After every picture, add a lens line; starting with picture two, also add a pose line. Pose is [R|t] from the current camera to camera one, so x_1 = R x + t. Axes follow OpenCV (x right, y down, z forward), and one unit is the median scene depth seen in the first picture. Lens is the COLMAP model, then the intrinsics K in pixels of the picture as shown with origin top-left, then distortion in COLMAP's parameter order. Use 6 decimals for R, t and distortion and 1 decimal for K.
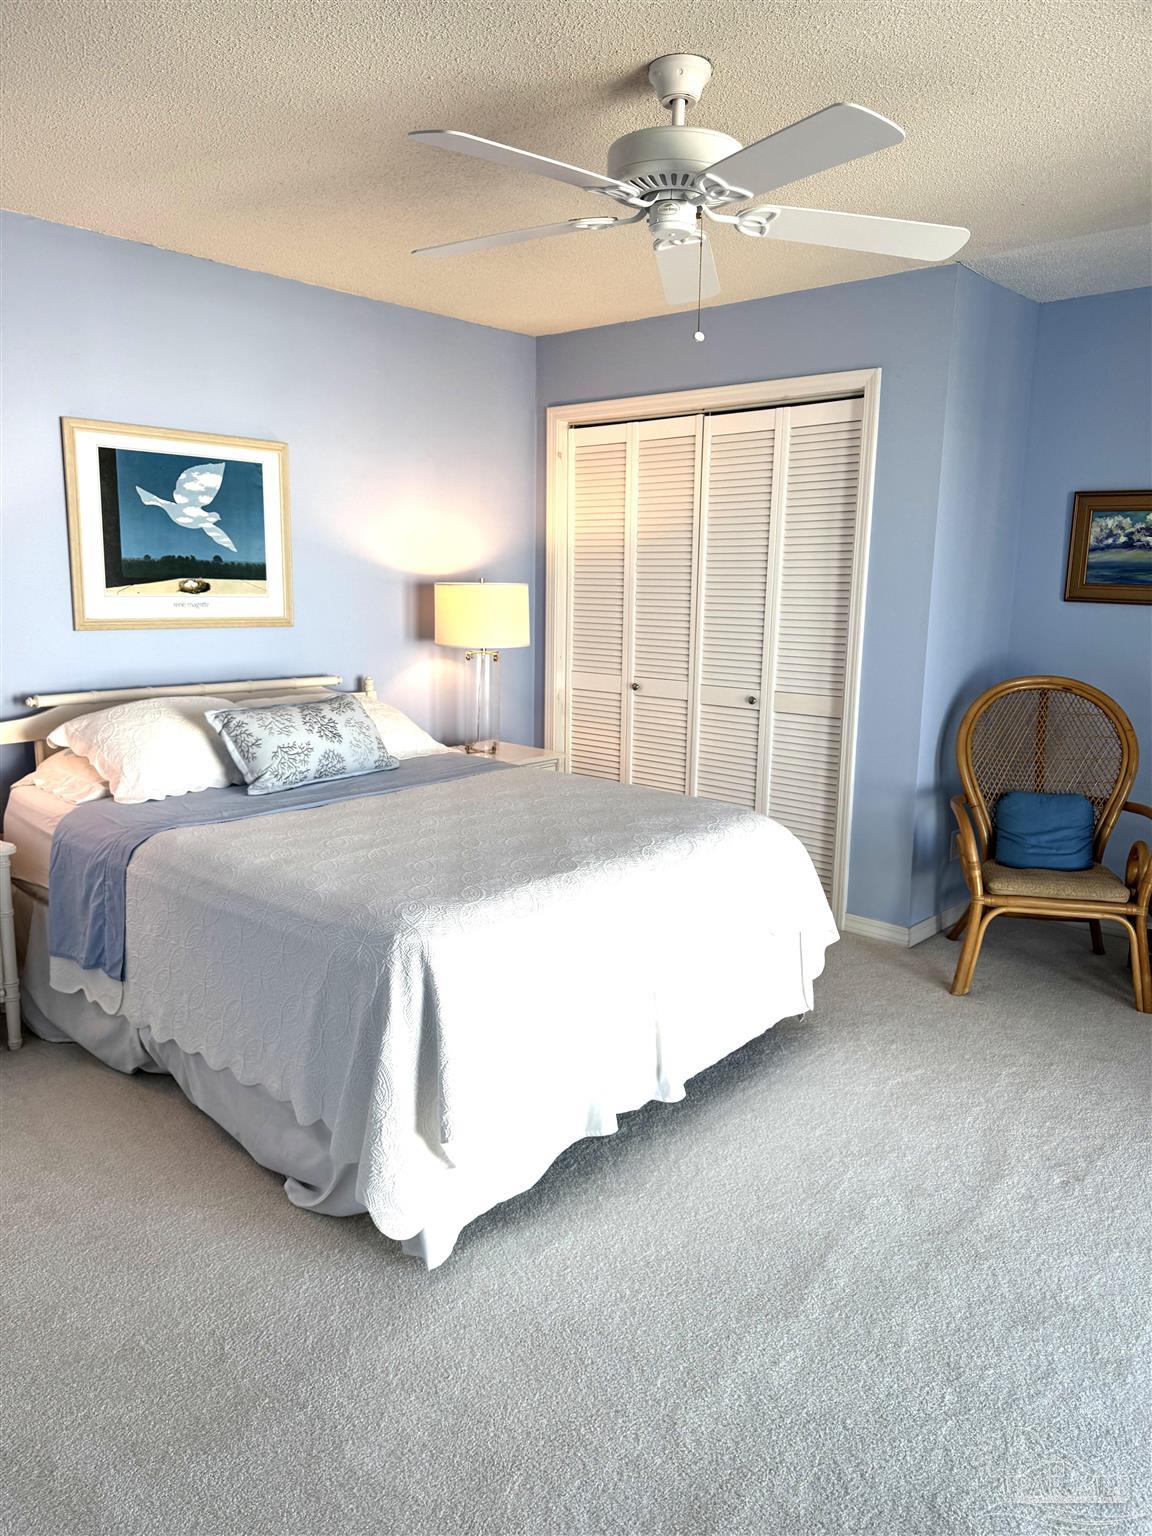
lens RADIAL K [[1090.9, 0, 574.9], [0, 1090.9, 773.7], [0, 0, 1]] dist [-0.007739, -0.008405]
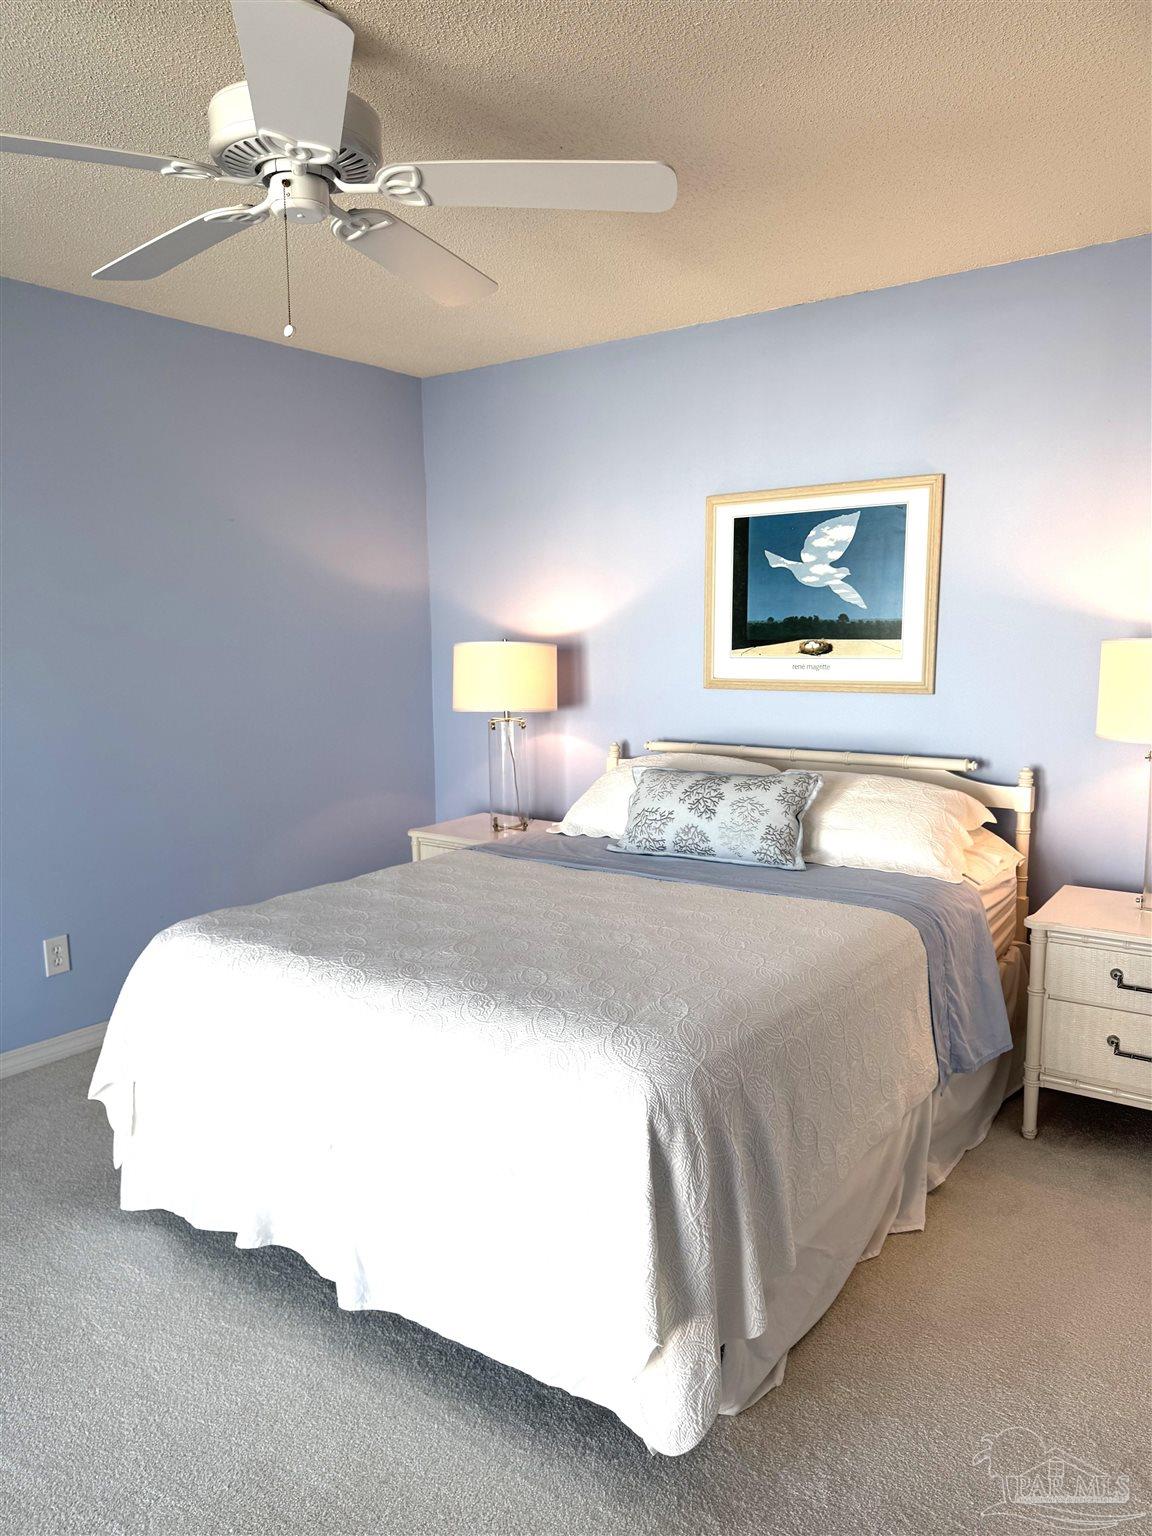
lens RADIAL K [[1090.9, 0, 576.1], [0, 1090.9, 763.5], [0, 0, 1]] dist [-0.007739, -0.008405]
pose [[0.059502, 0.083823, -0.994703, 0.588389], [-0.172581, 0.982327, 0.072456, -0.107264], [0.983196, 0.167355, 0.072917, 0.751242]]
